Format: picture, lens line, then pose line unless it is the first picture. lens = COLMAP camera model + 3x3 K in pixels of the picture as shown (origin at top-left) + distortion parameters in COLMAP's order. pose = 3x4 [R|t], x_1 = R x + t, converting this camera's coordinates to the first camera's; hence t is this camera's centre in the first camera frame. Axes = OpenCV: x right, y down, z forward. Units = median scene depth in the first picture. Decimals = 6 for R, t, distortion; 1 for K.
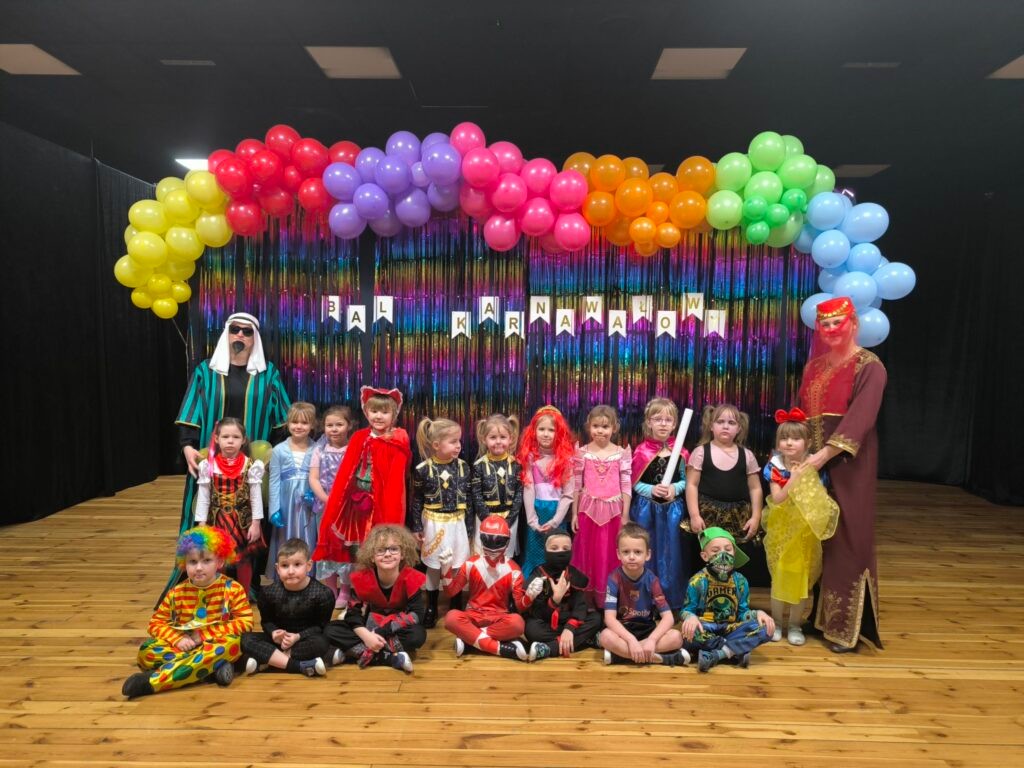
lens RADIAL K [[706.9, 0, 512.2], [0, 706.9, 382.6], [0, 0, 1]] dist [0.005867, -0.000262]
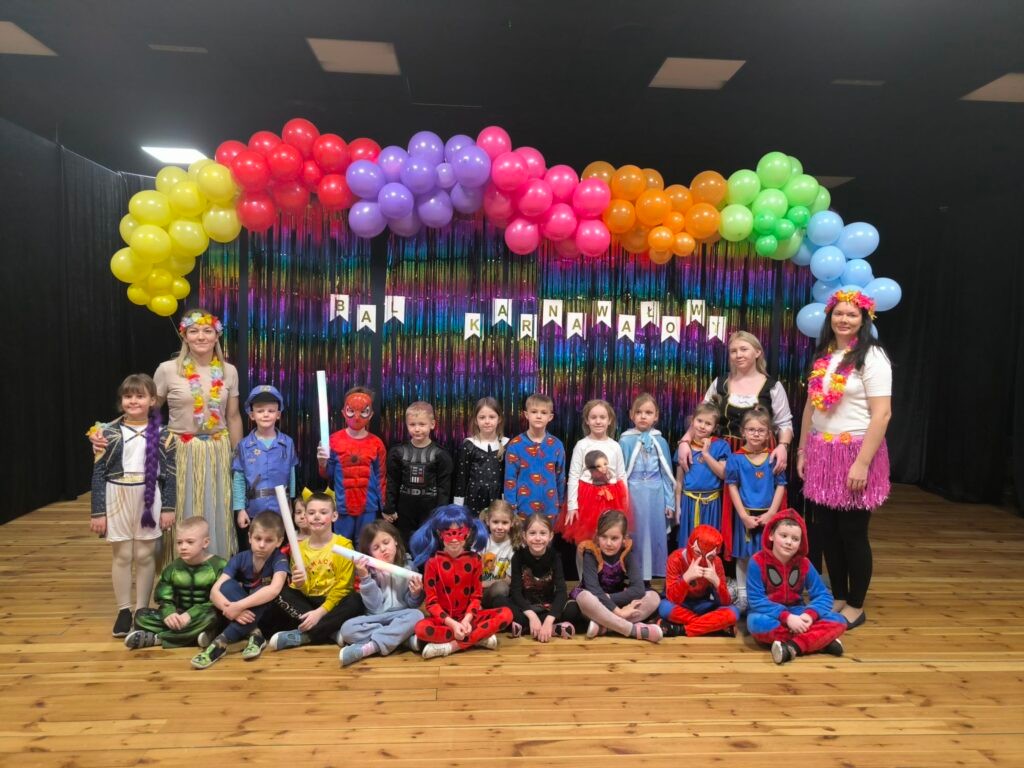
lens RADIAL K [[704.1, 0, 516.6], [0, 704.1, 381.2], [0, 0, 1]] dist [0.010932, -0.006038]
pose [[0.996344, 0.007403, 0.085116, -0.118362], [-0.007413, 0.999973, -0.000207, -0.006398], [-0.085116, -0.000425, 0.996371, 0.010630]]
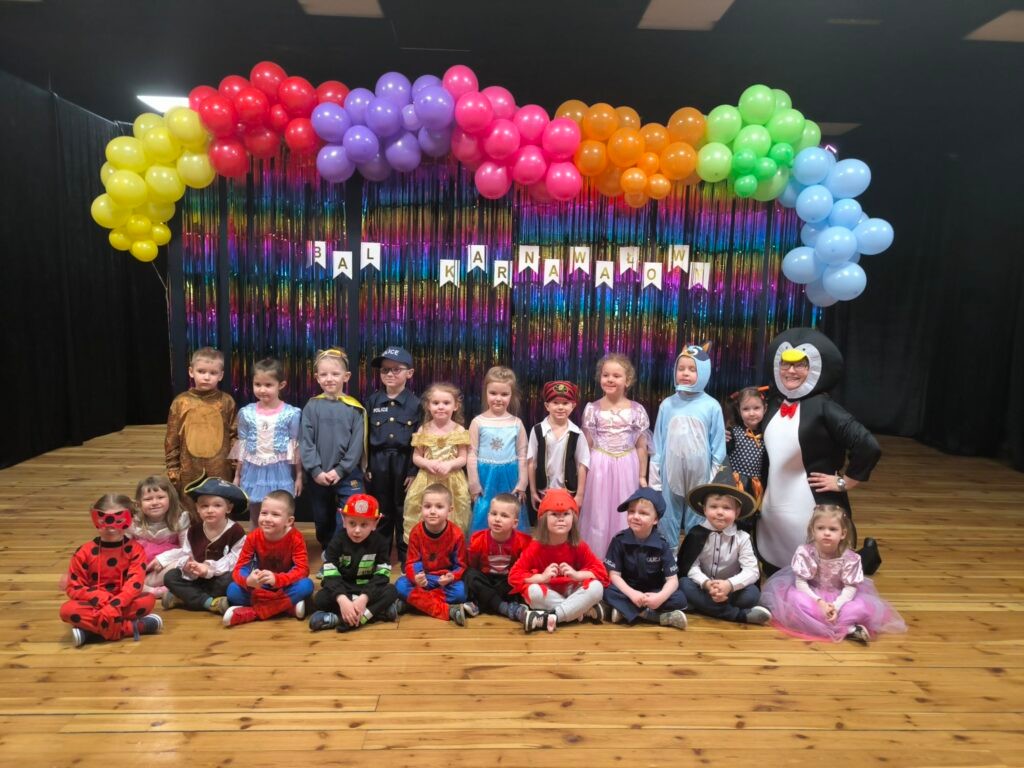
lens RADIAL K [[704.4, 0, 515.4], [0, 704.4, 378.1], [0, 0, 1]] dist [0.010817, -0.006150]
pose [[0.998272, 0.007051, 0.058330, -0.044952], [-0.010425, 0.998277, 0.057746, 0.010084], [-0.057822, -0.058254, 0.996626, -0.010283]]
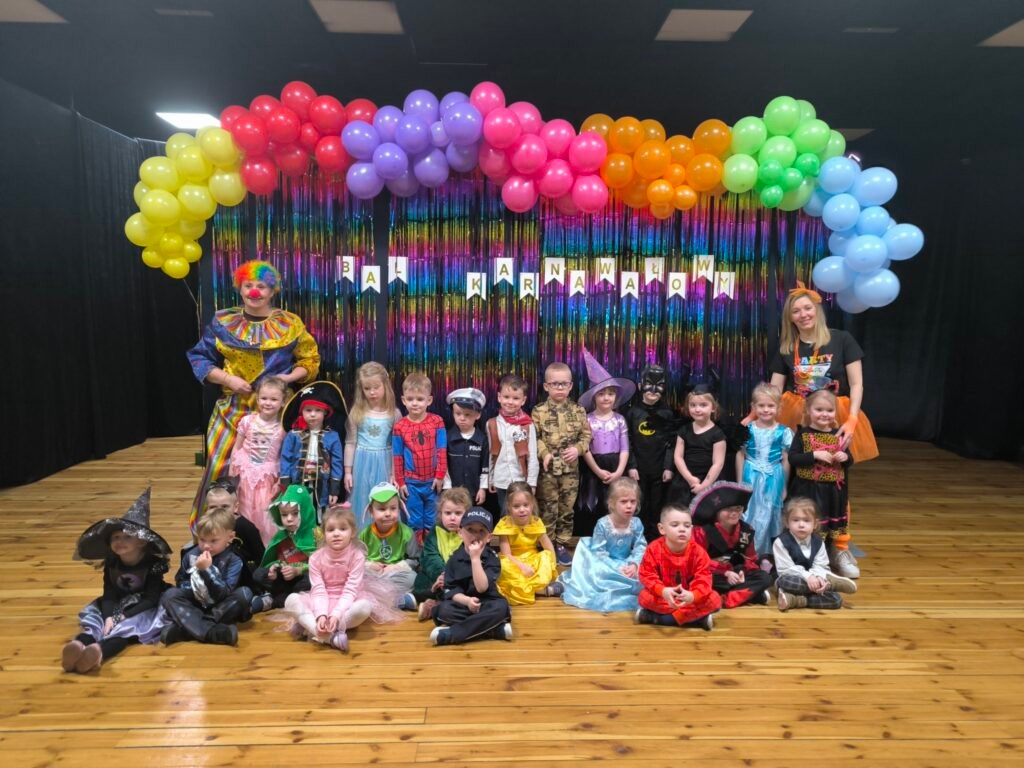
lens RADIAL K [[703.6, 0, 514.7], [0, 703.6, 379.7], [0, 0, 1]] dist [0.007802, -0.001347]
pose [[0.998746, -0.003908, 0.049910, -0.083872], [0.001379, 0.998718, 0.050594, 0.001874], [-0.050044, -0.050462, 0.997471, -0.015375]]
